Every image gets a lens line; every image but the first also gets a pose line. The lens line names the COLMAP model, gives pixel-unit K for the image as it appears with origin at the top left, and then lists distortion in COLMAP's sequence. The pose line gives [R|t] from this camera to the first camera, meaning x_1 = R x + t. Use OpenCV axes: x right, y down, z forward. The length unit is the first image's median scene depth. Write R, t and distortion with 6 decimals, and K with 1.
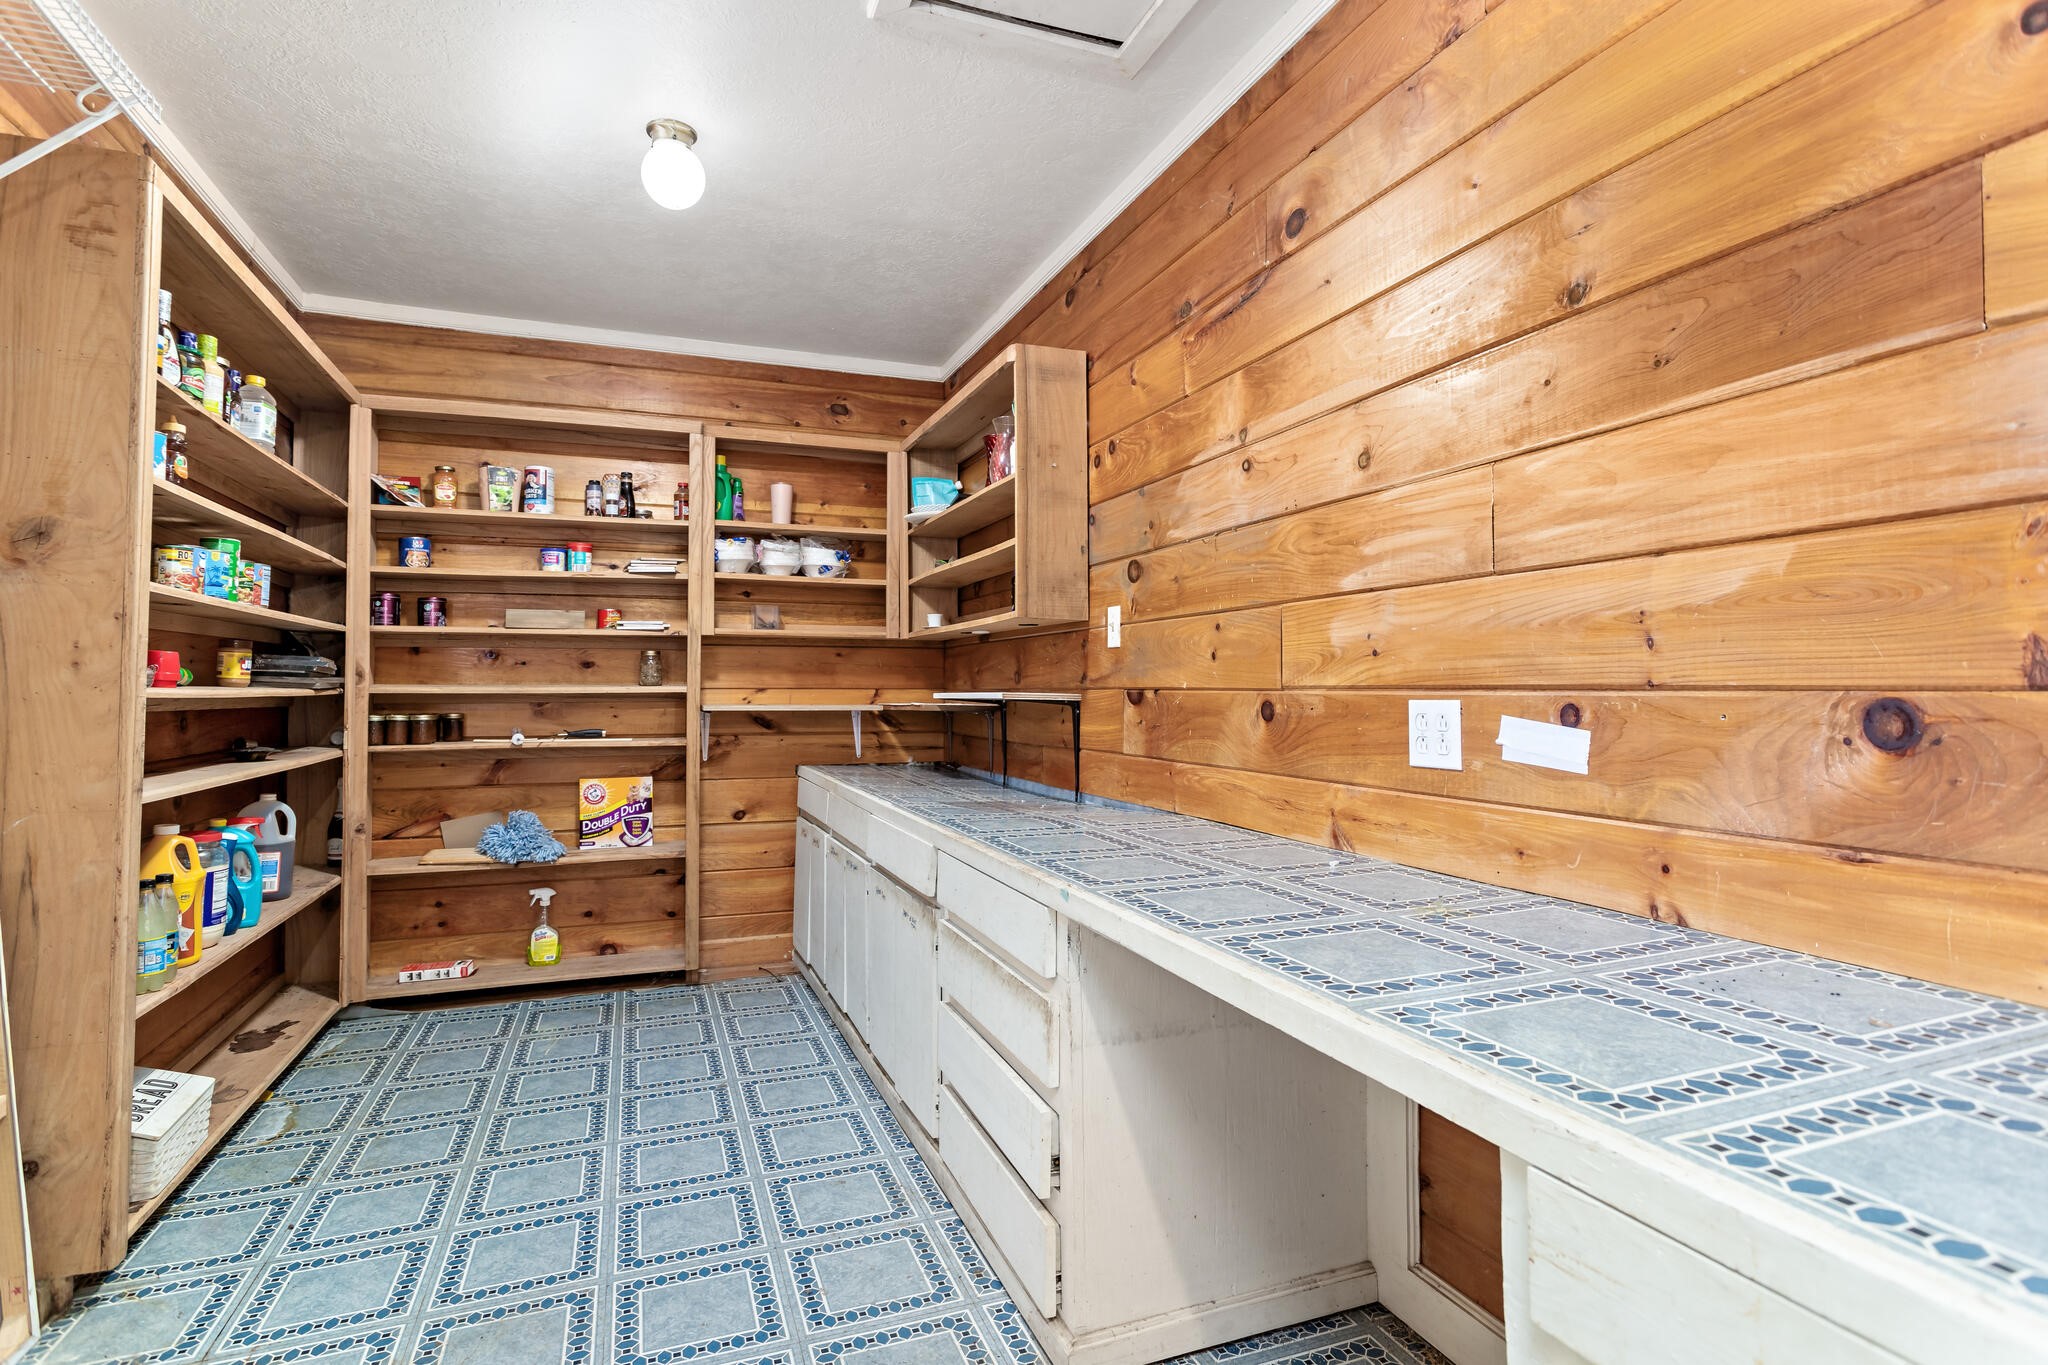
lens RADIAL K [[1027.1, 0, 1025.9], [0, 1027.1, 659.2], [0, 0, 1]] dist [-0.015283, 0.006850]
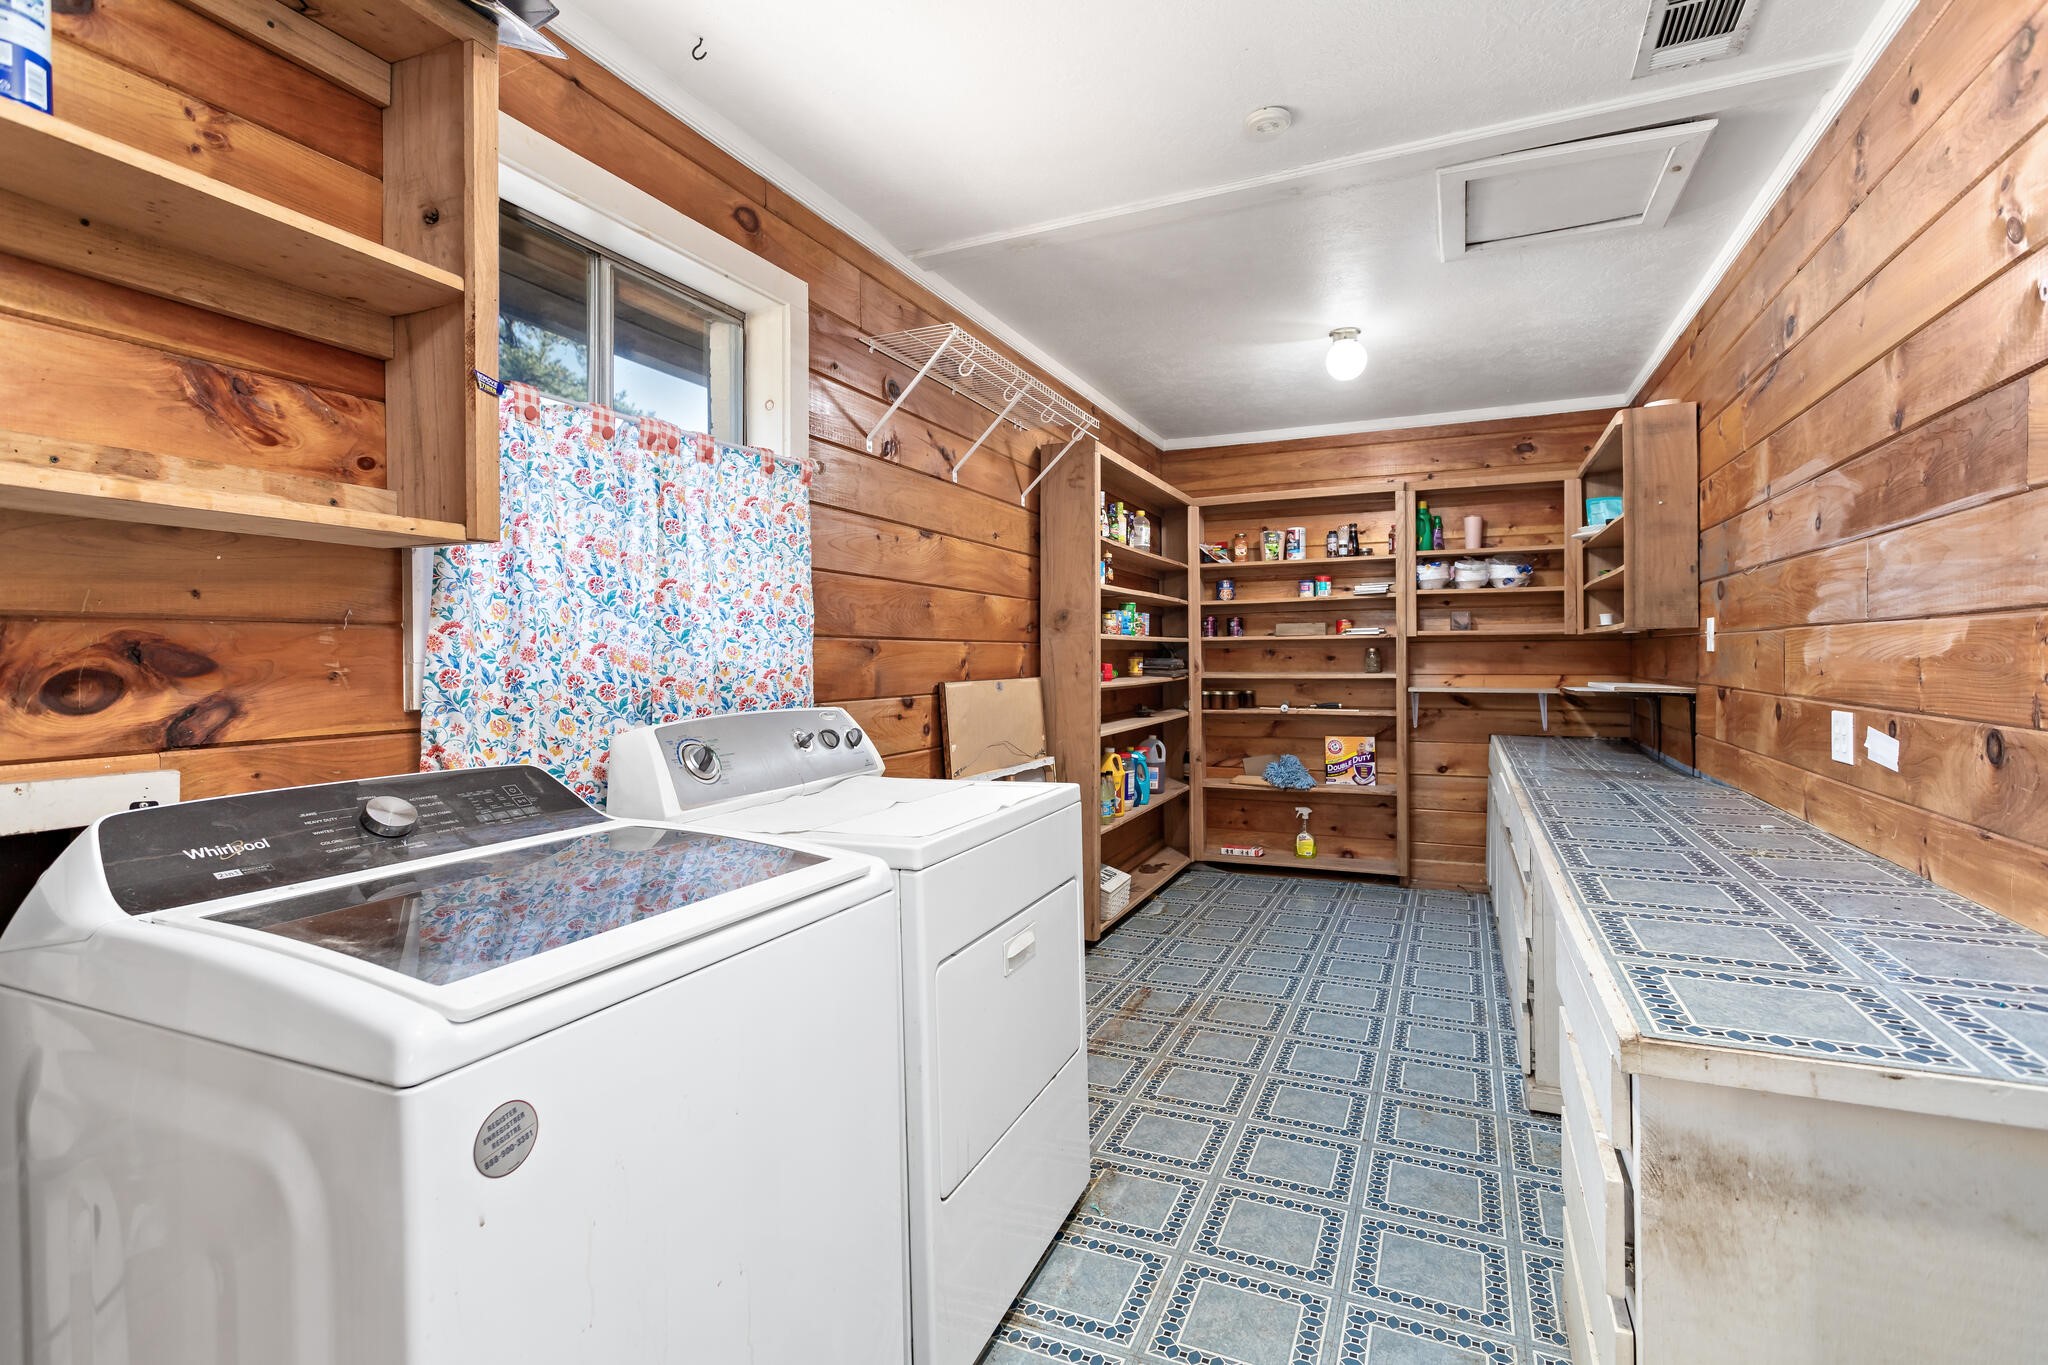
lens RADIAL K [[970.5, 0, 1022.7], [0, 970.5, 659.7], [0, 0, 1]] dist [0.001009, -0.000019]
pose [[0.706892, -0.001765, -0.707319, 0.260155], [0.027780, 0.999295, 0.025269, -0.043072], [0.706775, -0.037512, 0.706443, -0.311314]]
